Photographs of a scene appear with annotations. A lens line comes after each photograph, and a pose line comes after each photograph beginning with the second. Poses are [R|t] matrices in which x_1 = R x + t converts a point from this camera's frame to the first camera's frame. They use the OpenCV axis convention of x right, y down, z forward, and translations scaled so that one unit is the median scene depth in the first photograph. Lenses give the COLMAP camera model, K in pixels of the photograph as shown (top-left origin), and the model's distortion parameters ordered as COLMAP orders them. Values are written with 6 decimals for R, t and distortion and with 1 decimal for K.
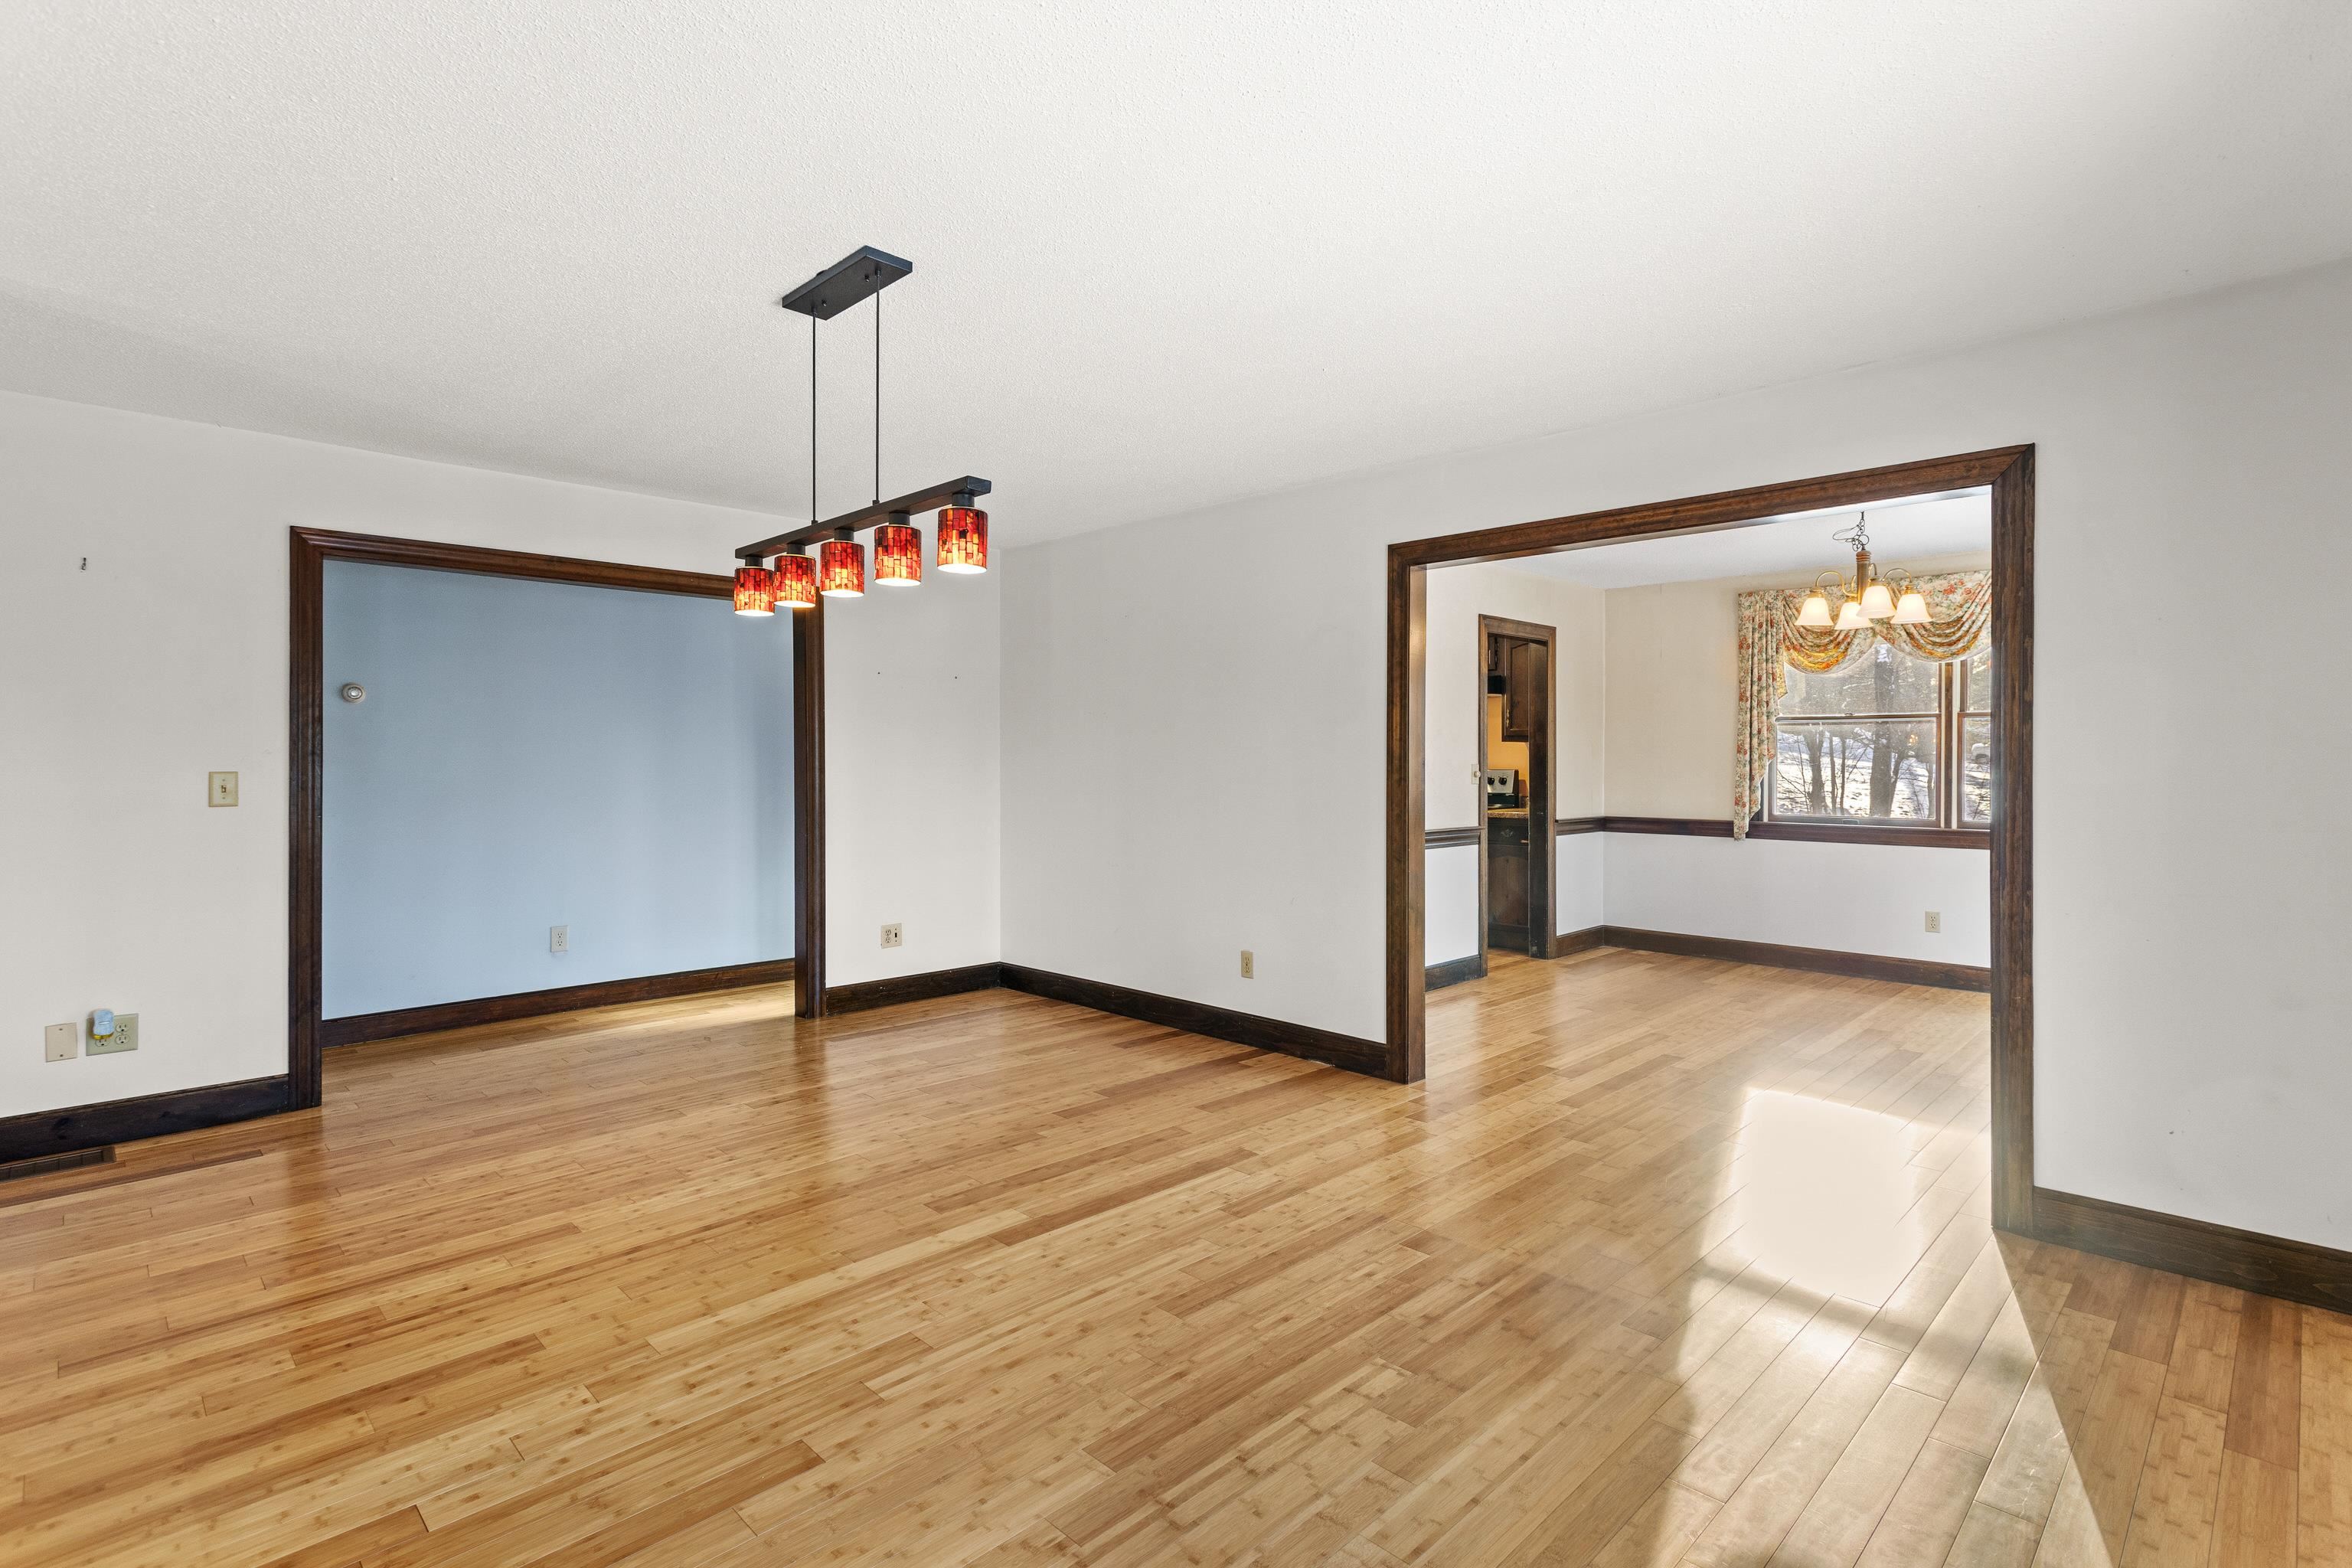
lens RADIAL K [[1128.4, 0, 1190.8], [0, 1128.4, 764.6], [0, 0, 1]] dist [0.003090, 0.000394]
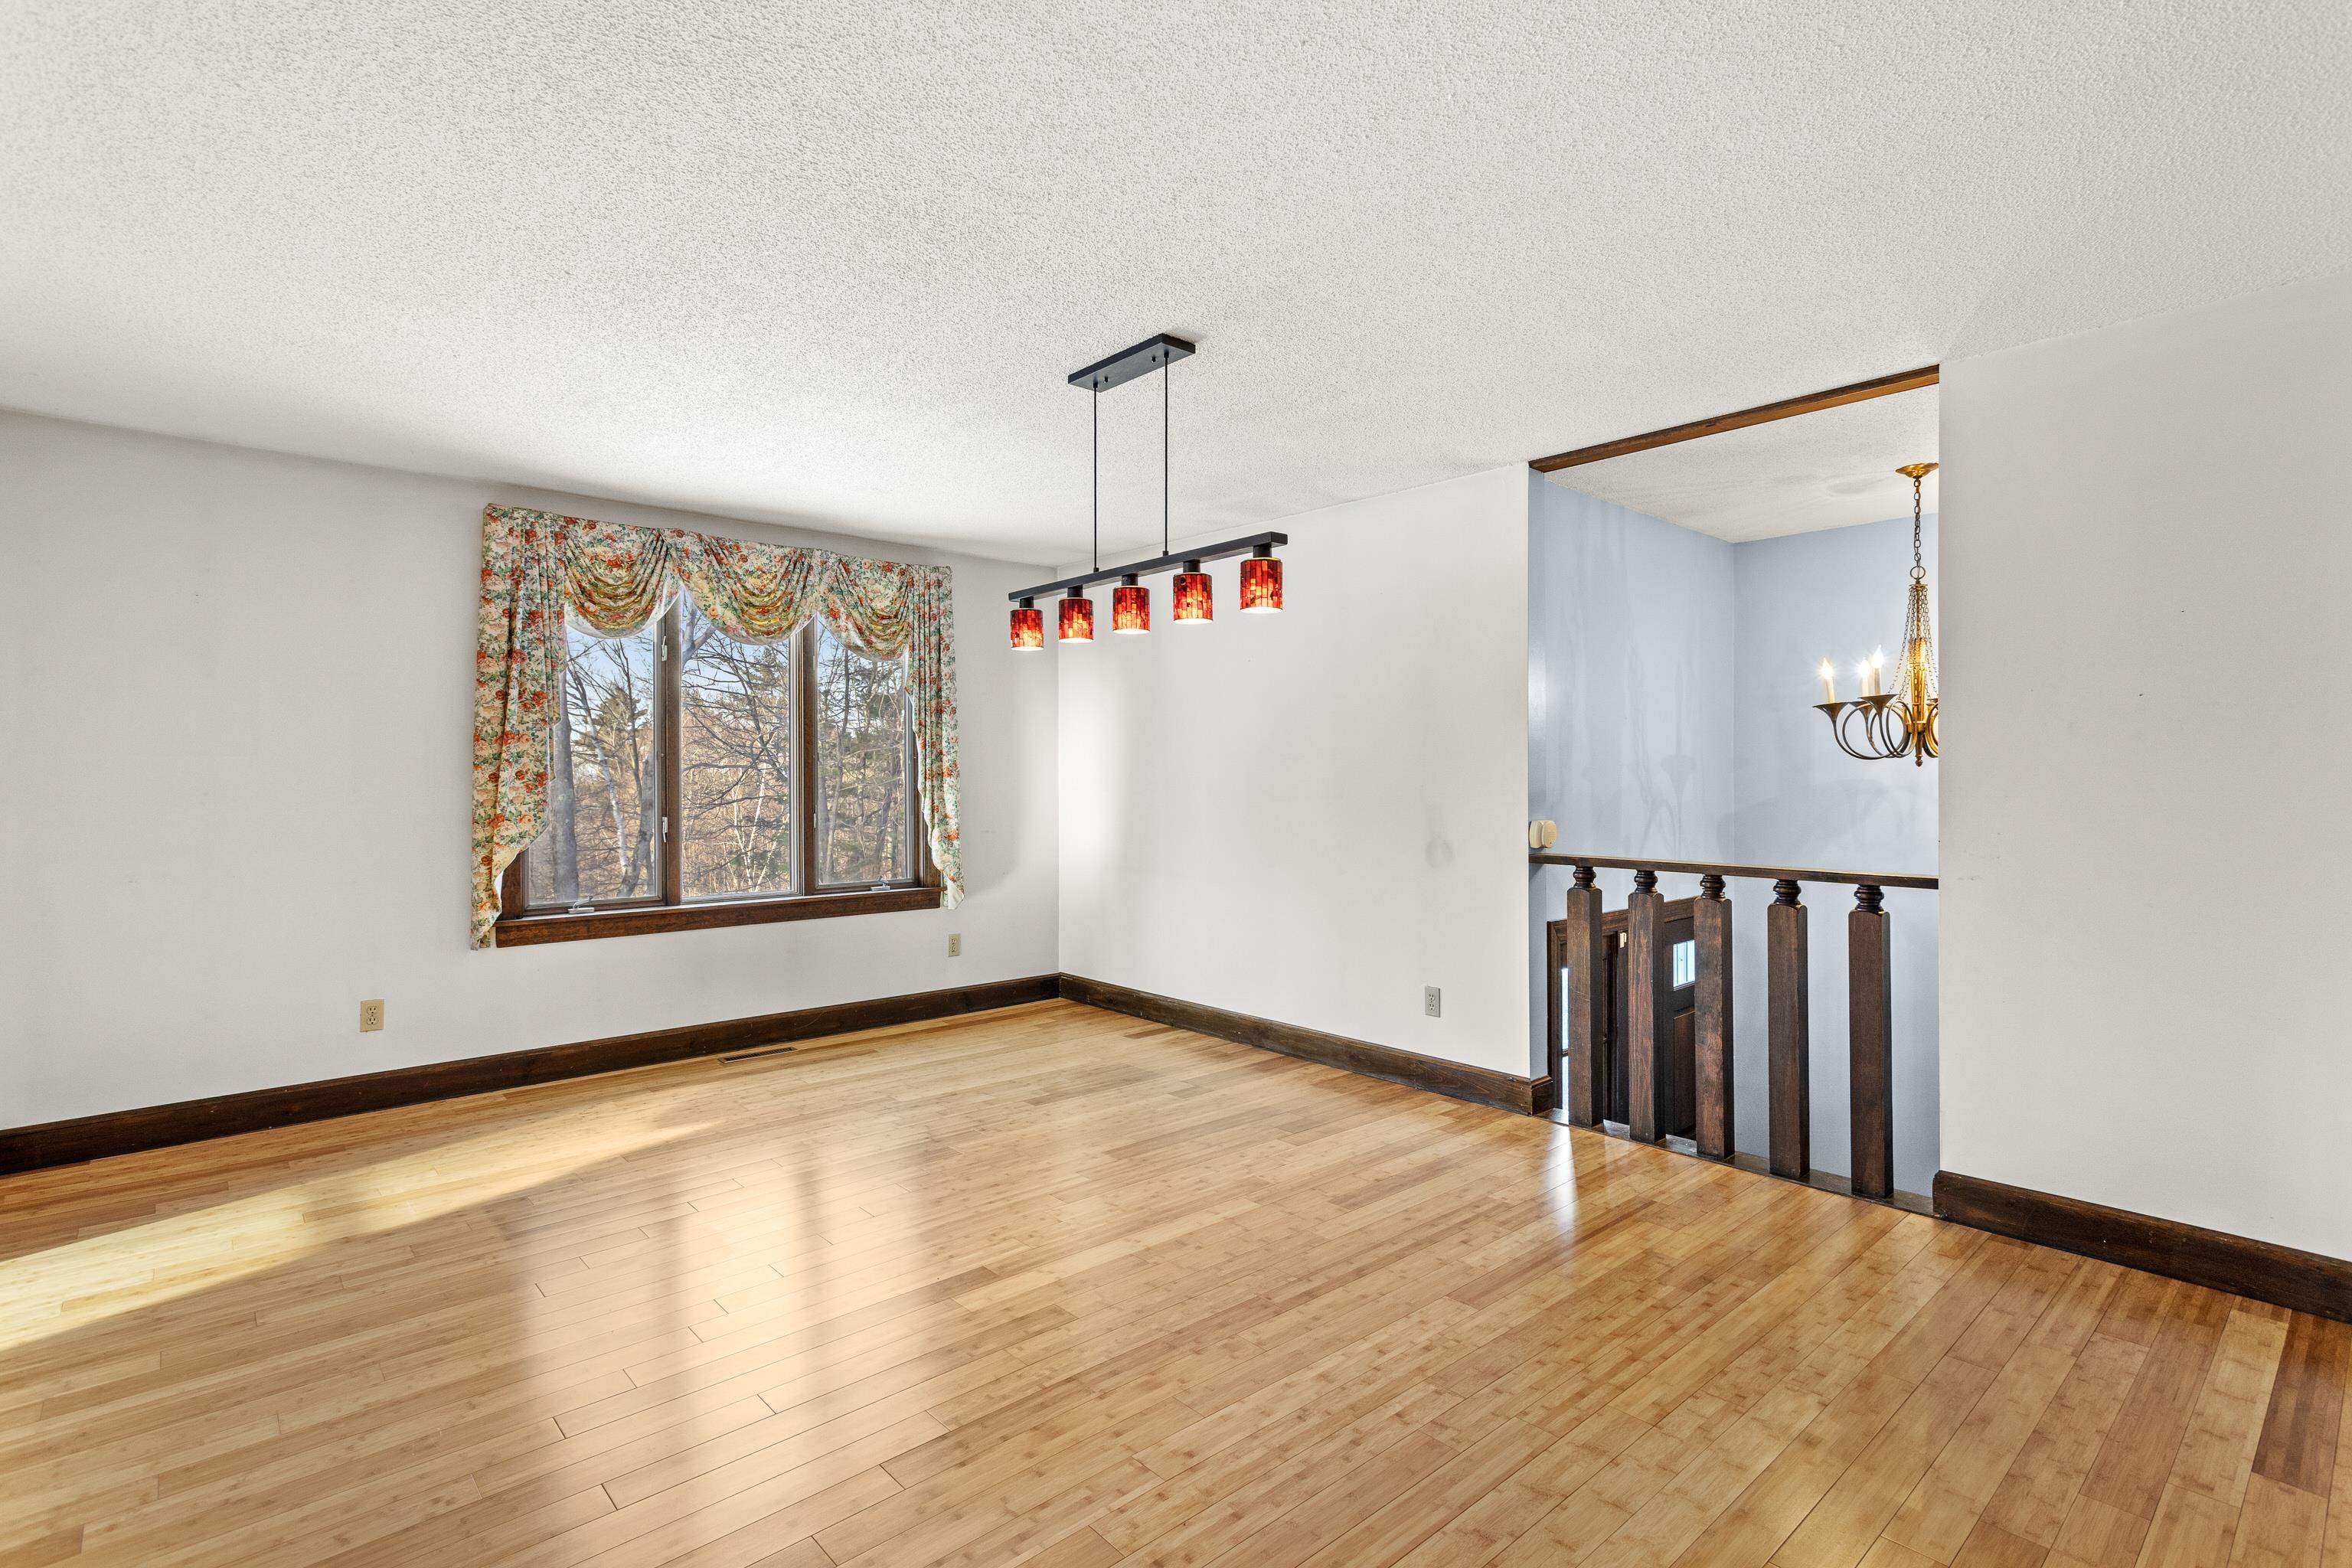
lens RADIAL K [[1128.4, 0, 1190.8], [0, 1128.4, 764.6], [0, 0, 1]] dist [0.003090, 0.000394]
pose [[-0.998665, 0.000840, 0.051639, -0.413271], [0.000475, 0.999975, -0.007080, -0.006809], [-0.051643, -0.007046, -0.998641, 2.078146]]
